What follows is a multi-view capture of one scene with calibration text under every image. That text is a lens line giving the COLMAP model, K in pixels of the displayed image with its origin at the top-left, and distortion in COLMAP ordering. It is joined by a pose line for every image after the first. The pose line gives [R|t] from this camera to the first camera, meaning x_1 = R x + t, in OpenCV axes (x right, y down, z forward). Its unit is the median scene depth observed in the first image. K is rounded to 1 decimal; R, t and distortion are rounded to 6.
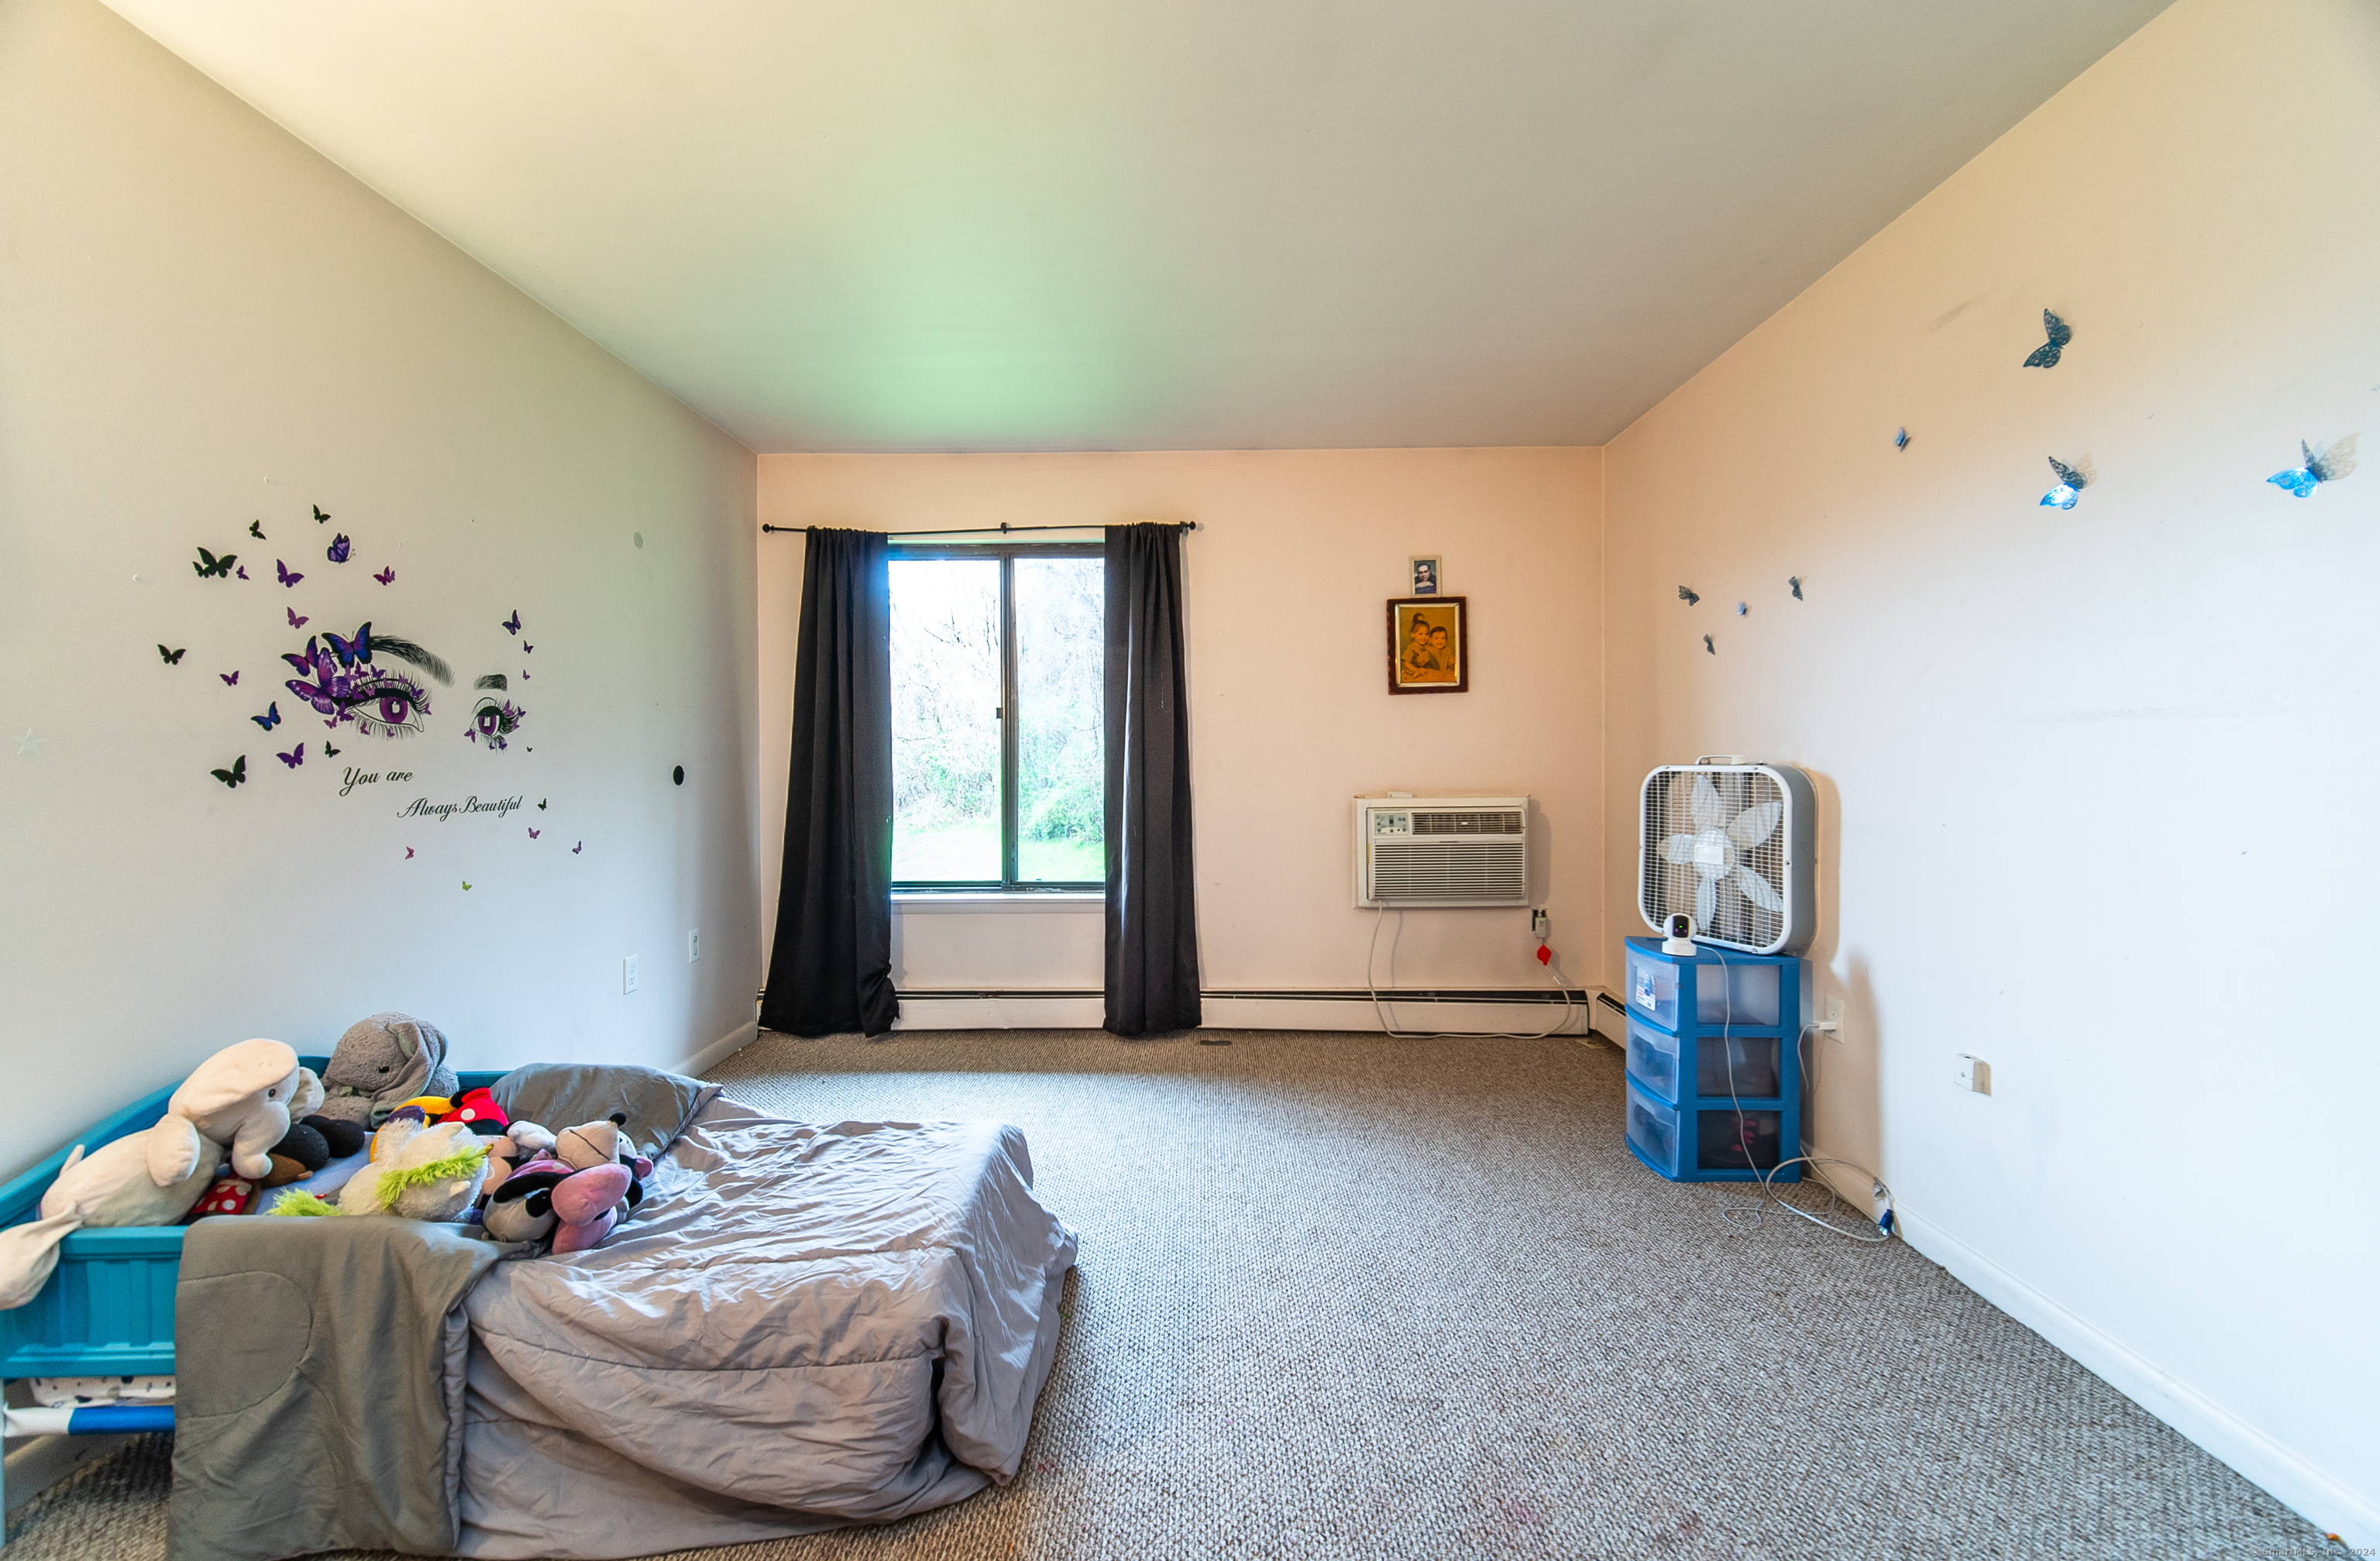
lens RADIAL K [[961.5, 0, 1175.6], [0, 961.5, 769.2], [0, 0, 1]] dist [-0.000799, 0.000591]
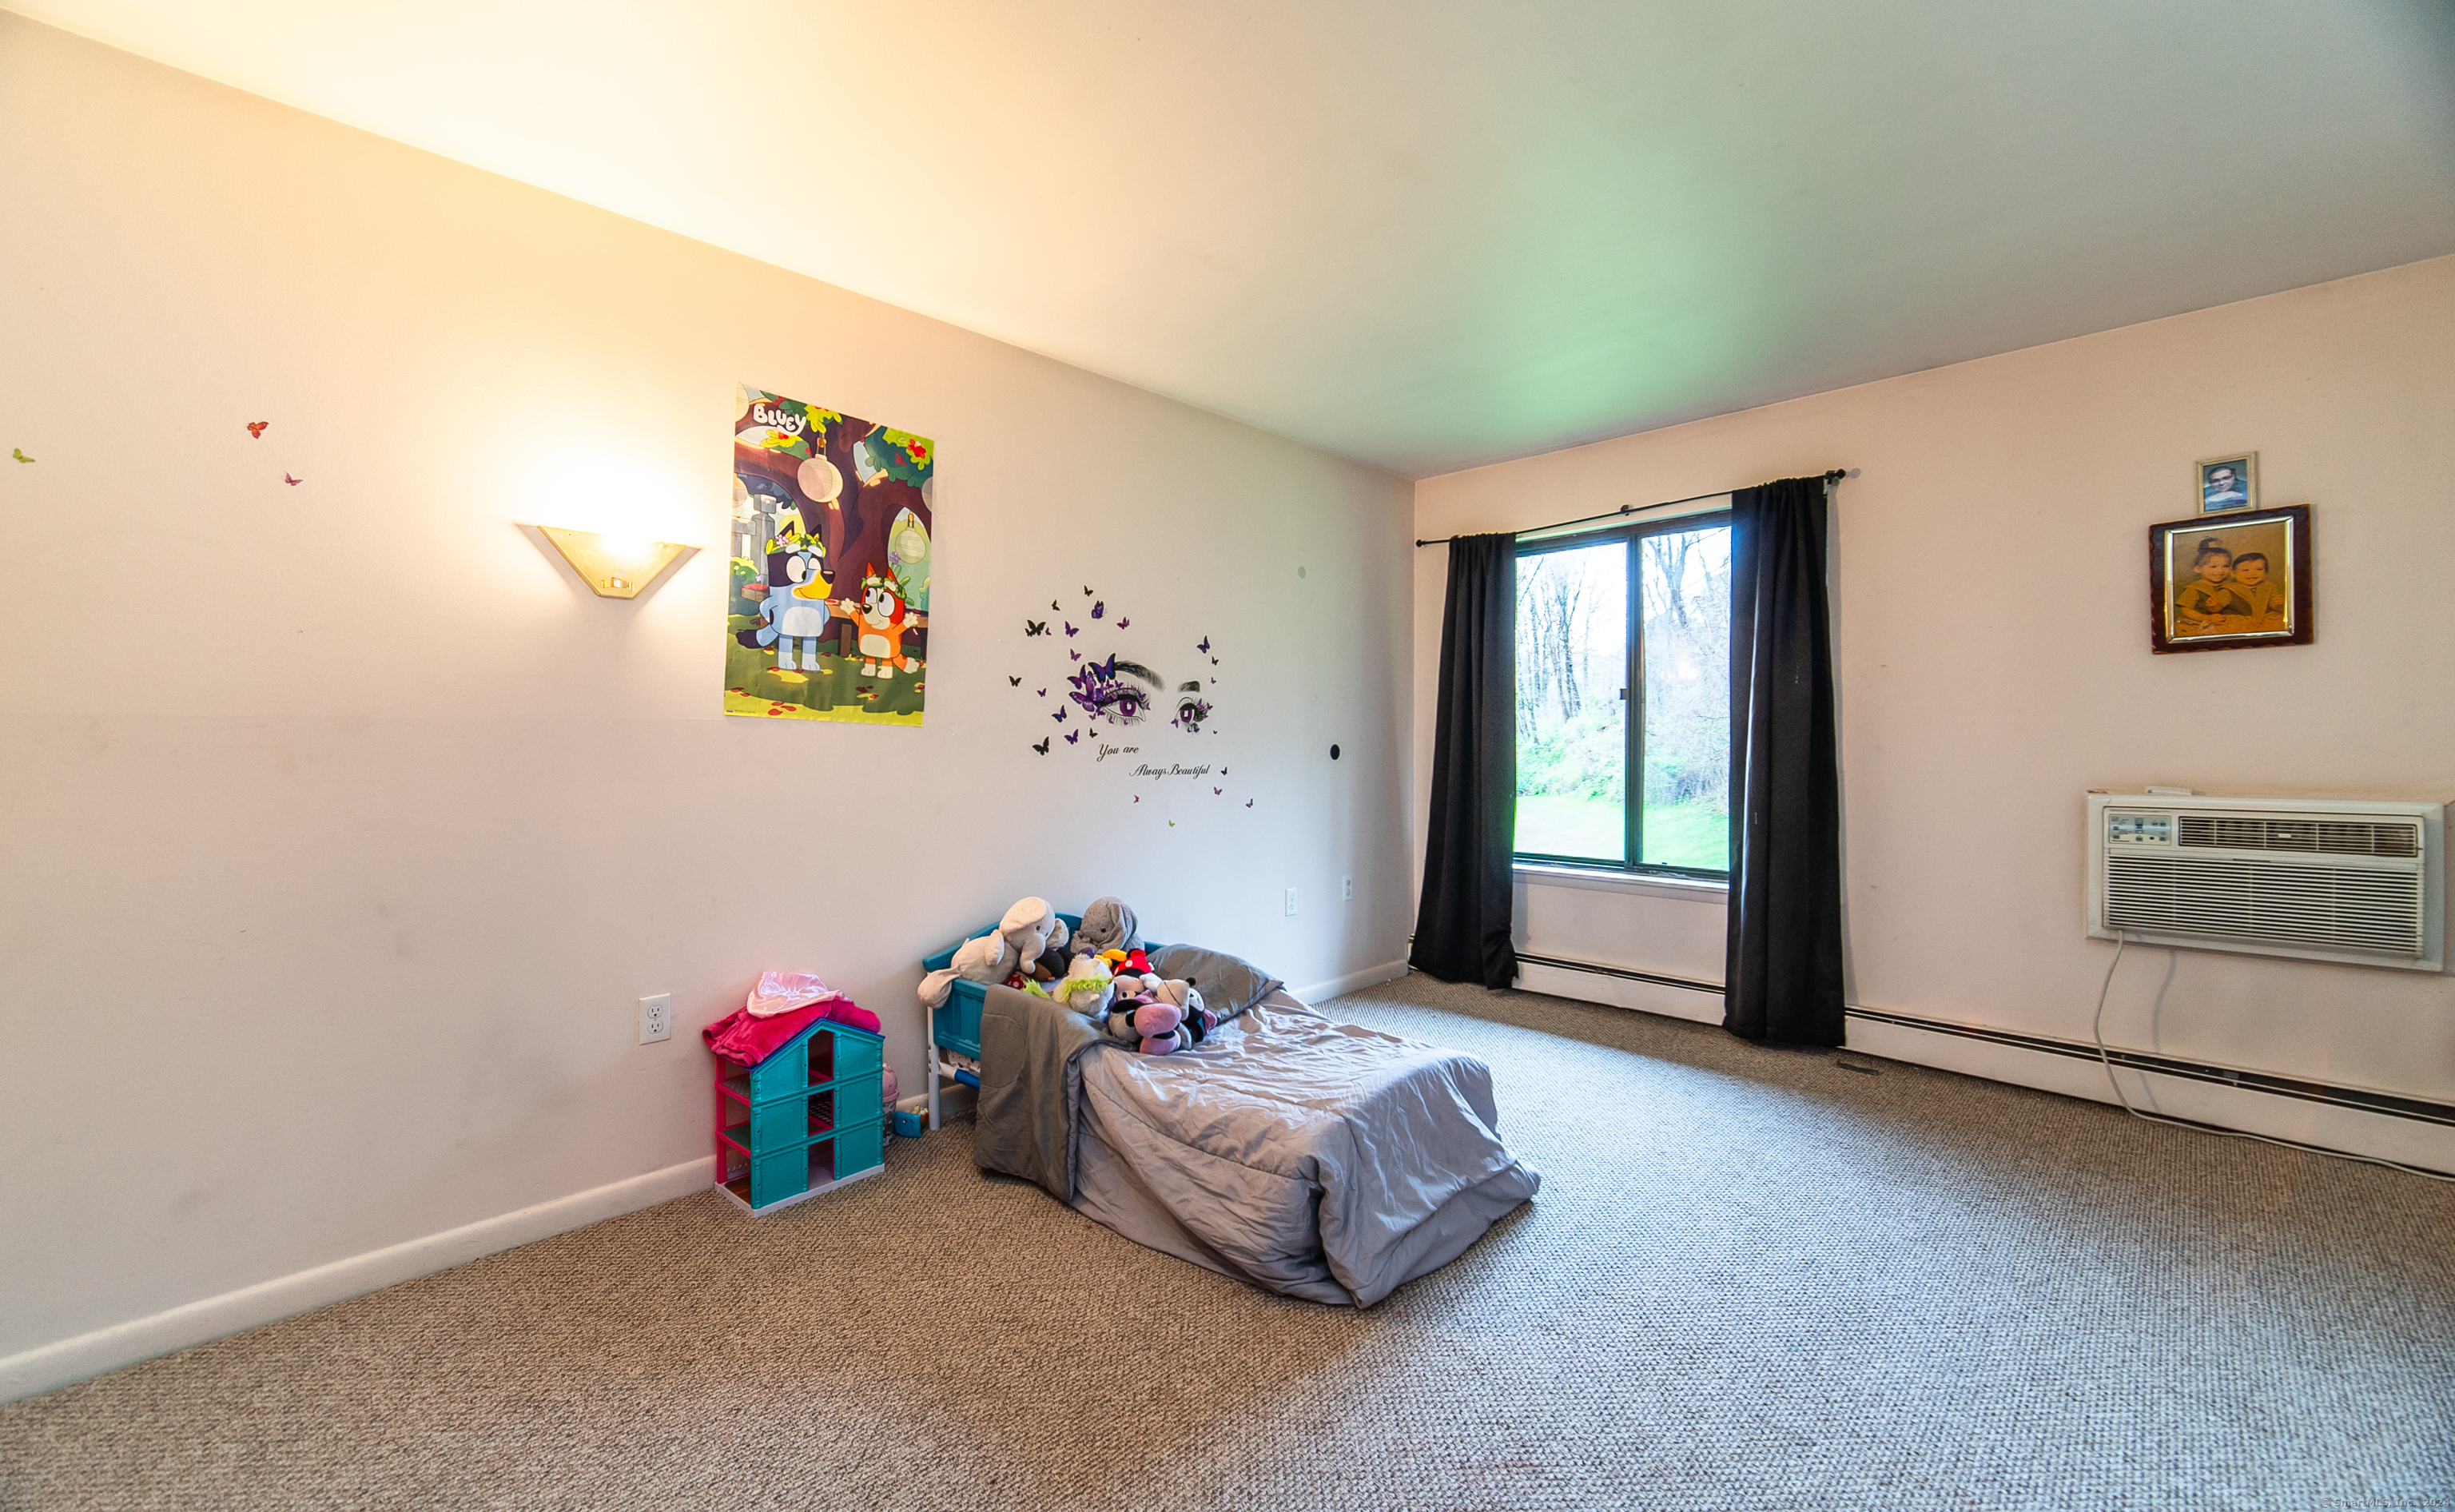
lens RADIAL K [[962.0, 0, 1220.5], [0, 962.0, 748.1], [0, 0, 1]] dist [0.000909, -0.001424]
pose [[0.728693, 0.008878, -0.684783, 0.340307], [-0.009663, 0.999950, 0.002682, -0.001063], [0.684772, 0.004662, 0.728742, -0.039642]]
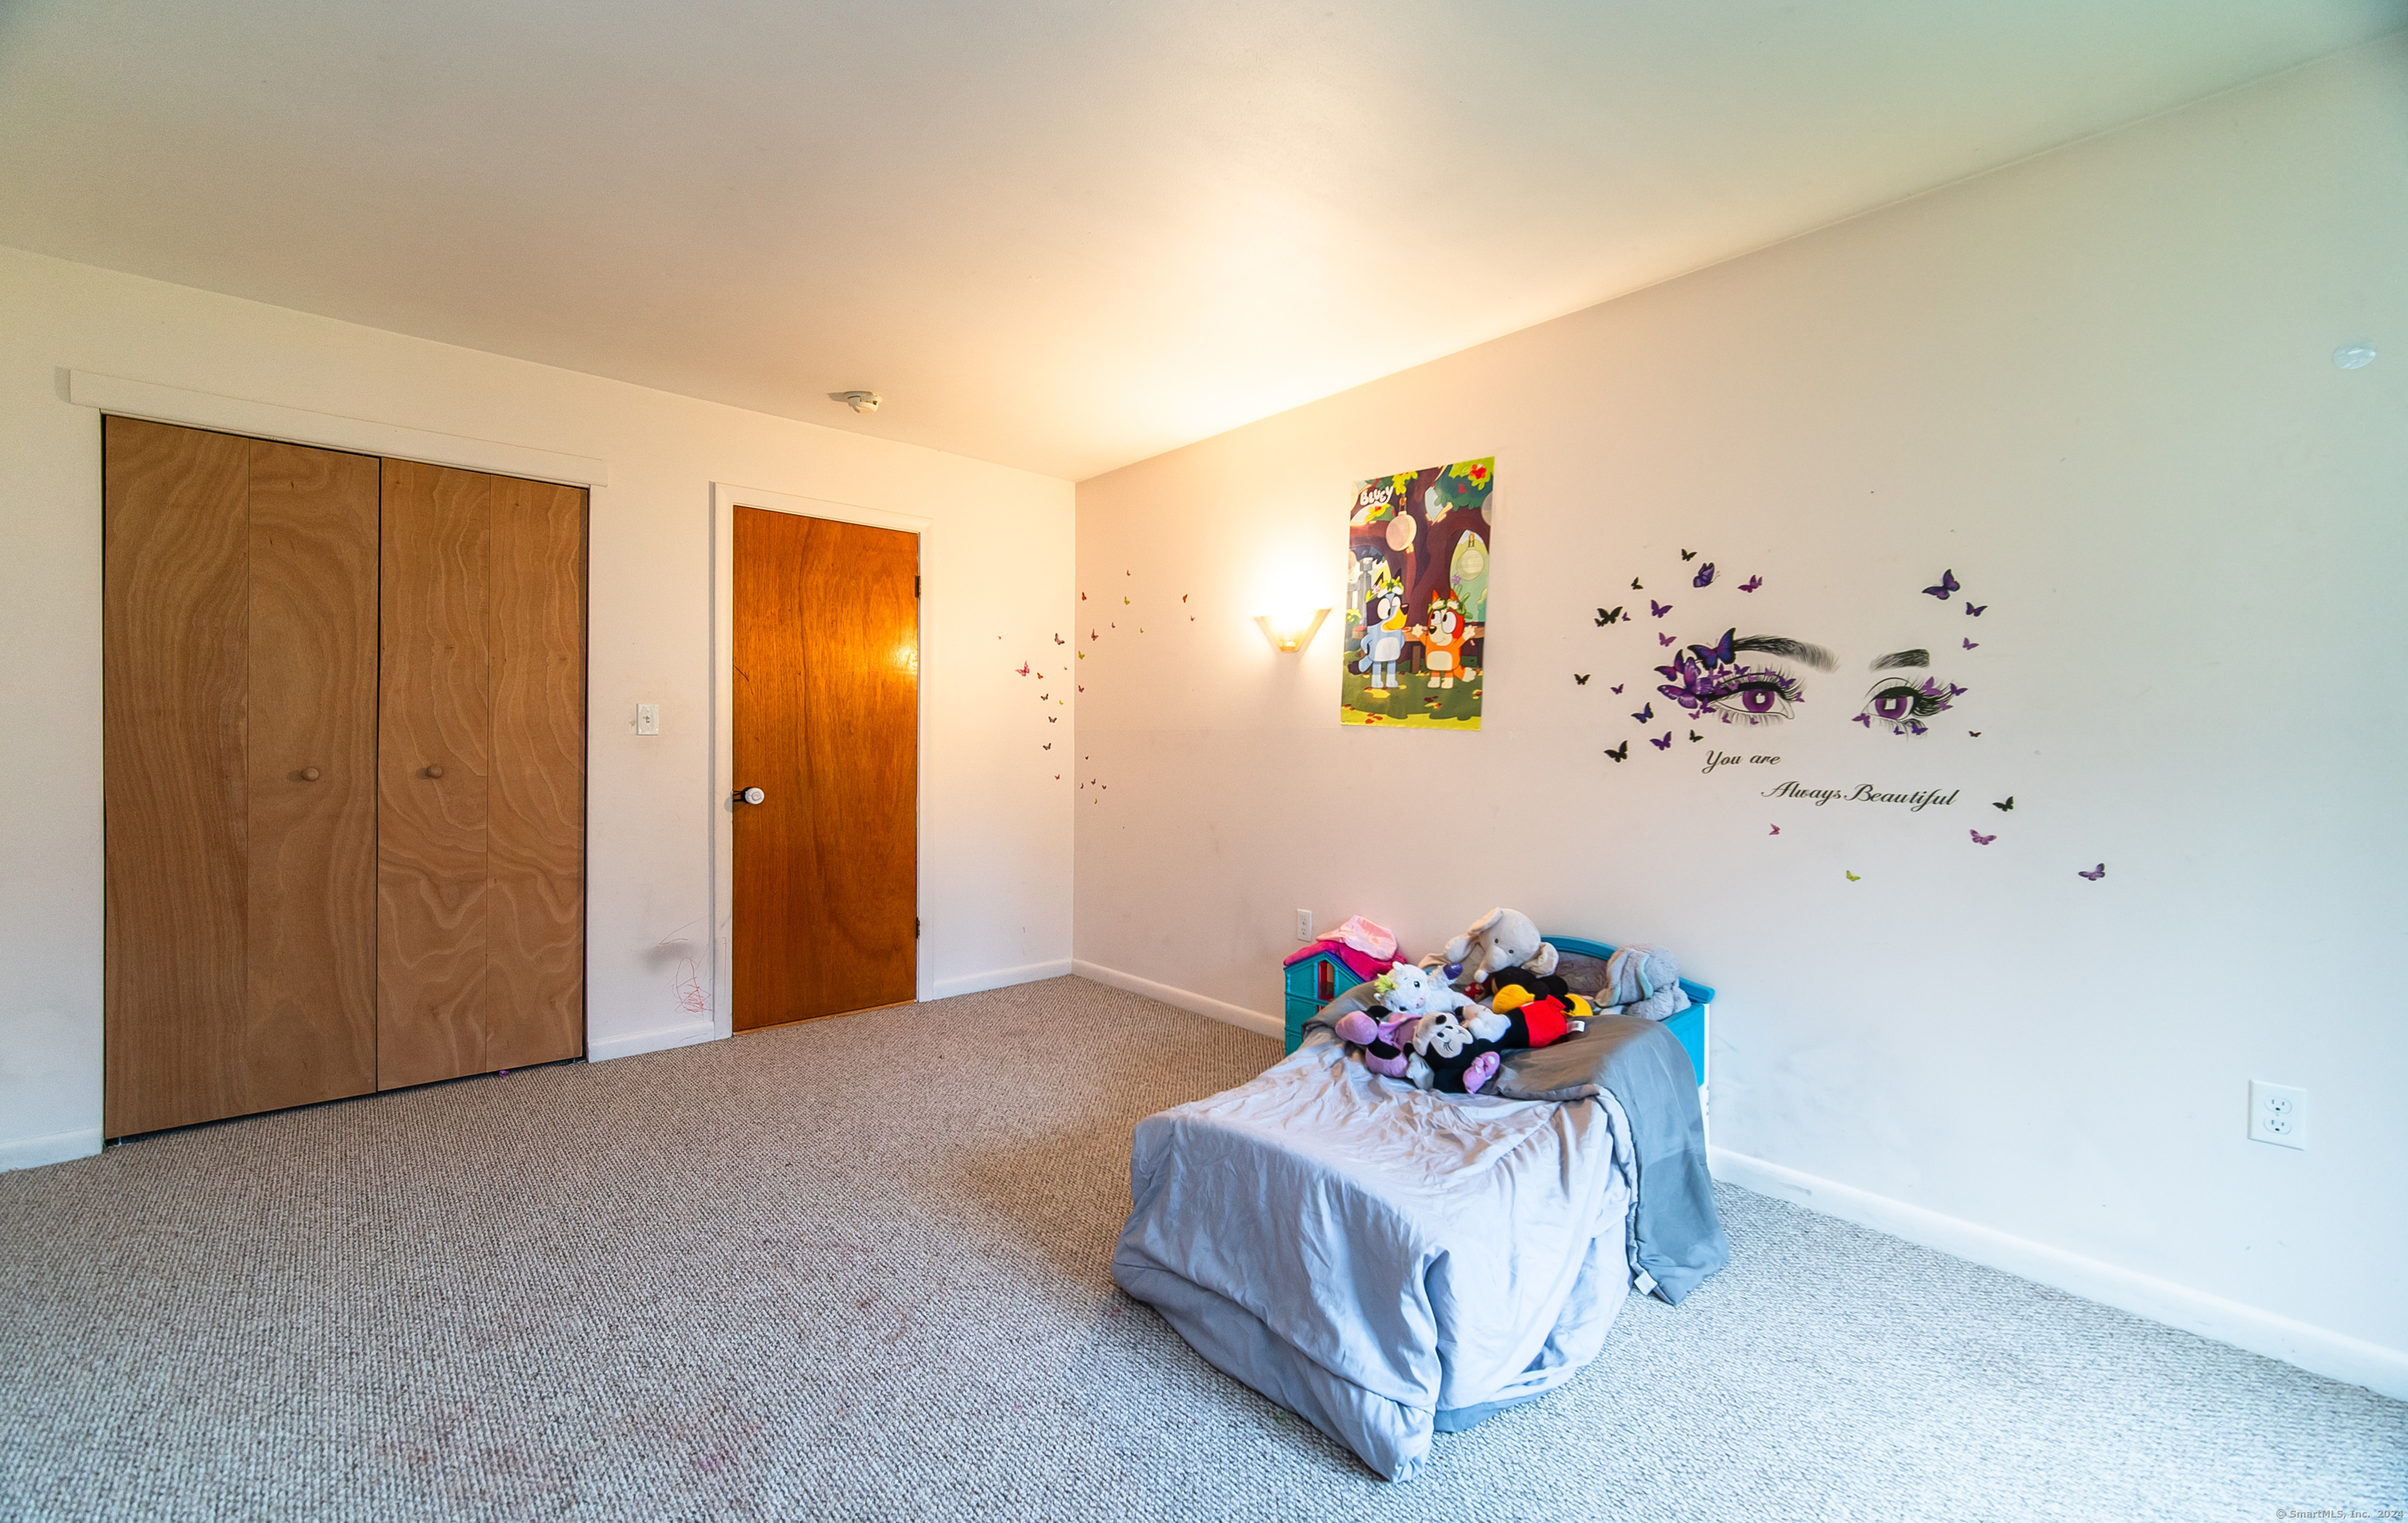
lens RADIAL K [[994.4, 0, 1190.5], [0, 994.4, 749.2], [0, 0, 1]] dist [-0.002603, -0.000069]
pose [[-0.733527, 0.002653, -0.679655, 0.422706], [-0.013328, 0.999744, 0.018288, -0.015434], [0.679529, 0.022473, -0.733304, 1.268264]]
